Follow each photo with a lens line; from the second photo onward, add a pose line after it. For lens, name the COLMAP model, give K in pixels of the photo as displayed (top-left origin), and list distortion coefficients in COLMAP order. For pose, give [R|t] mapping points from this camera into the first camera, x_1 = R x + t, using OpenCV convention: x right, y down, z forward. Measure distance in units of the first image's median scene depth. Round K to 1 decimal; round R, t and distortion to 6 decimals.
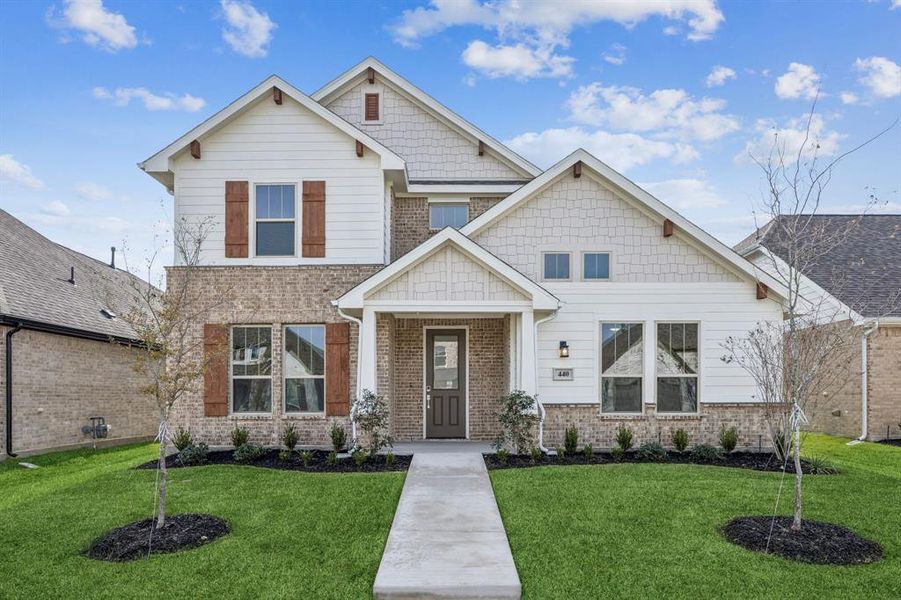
lens RADIAL K [[406.6, 0, 450.5], [0, 406.6, 312.9], [0, 0, 1]] dist [-0.003822, -0.000197]
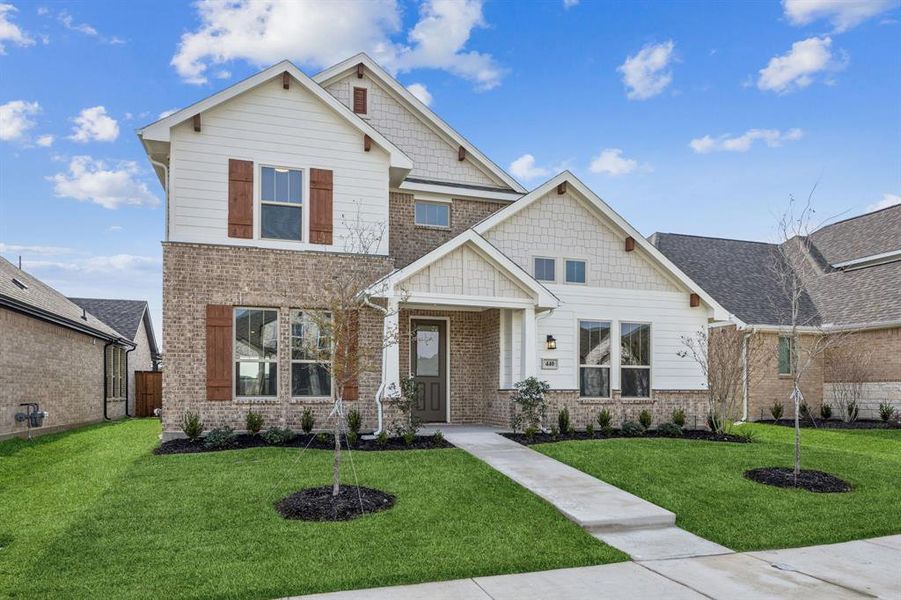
lens RADIAL K [[399.3, 0, 450.2], [0, 399.3, 294.1], [0, 0, 1]] dist [-0.005200, 0.000101]
pose [[0.976380, 0.056089, 0.208654, -0.225473], [-0.051323, 0.998284, -0.028193, 0.000026], [-0.209877, 0.016818, 0.977583, -0.044375]]
